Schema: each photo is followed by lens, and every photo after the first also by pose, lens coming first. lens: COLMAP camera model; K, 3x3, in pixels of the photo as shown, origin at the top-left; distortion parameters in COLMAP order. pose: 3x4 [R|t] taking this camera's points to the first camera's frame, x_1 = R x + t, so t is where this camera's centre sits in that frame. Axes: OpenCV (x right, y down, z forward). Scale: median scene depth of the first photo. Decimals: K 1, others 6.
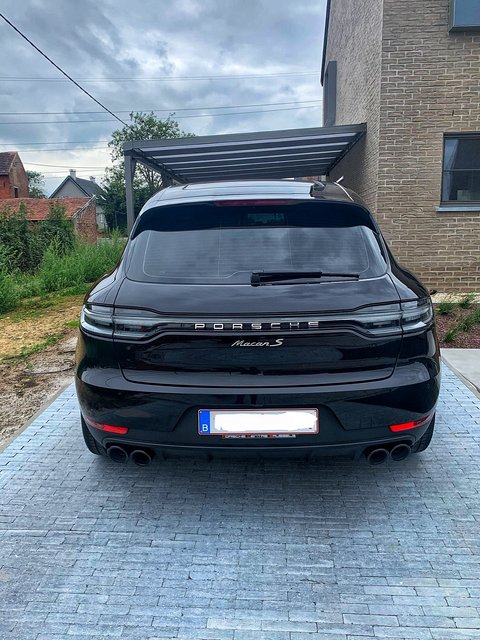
lens RADIAL K [[540.2, 0, 240.0], [0, 540.2, 320.0], [0, 0, 1]] dist [0.006364, 0.009916]
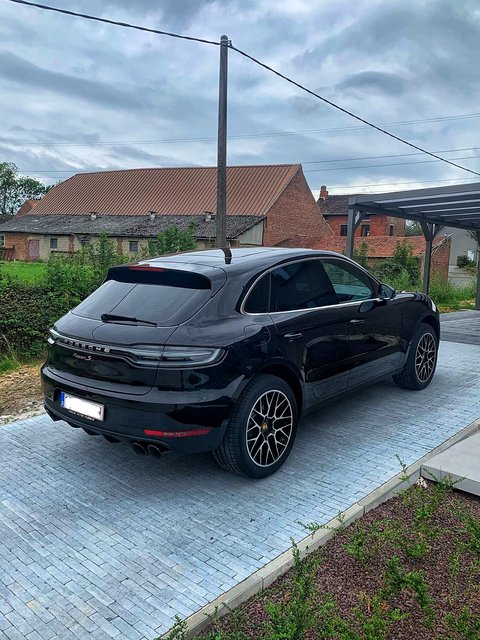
lens RADIAL K [[540.2, 0, 240.0], [0, 540.2, 320.0], [0, 0, 1]] dist [0.006364, 0.009916]
pose [[0.770241, 0.108668, -0.628427, 1.368905], [-0.147956, 0.988940, -0.010336, -0.116390], [0.620353, 0.100941, 0.777800, 0.013598]]
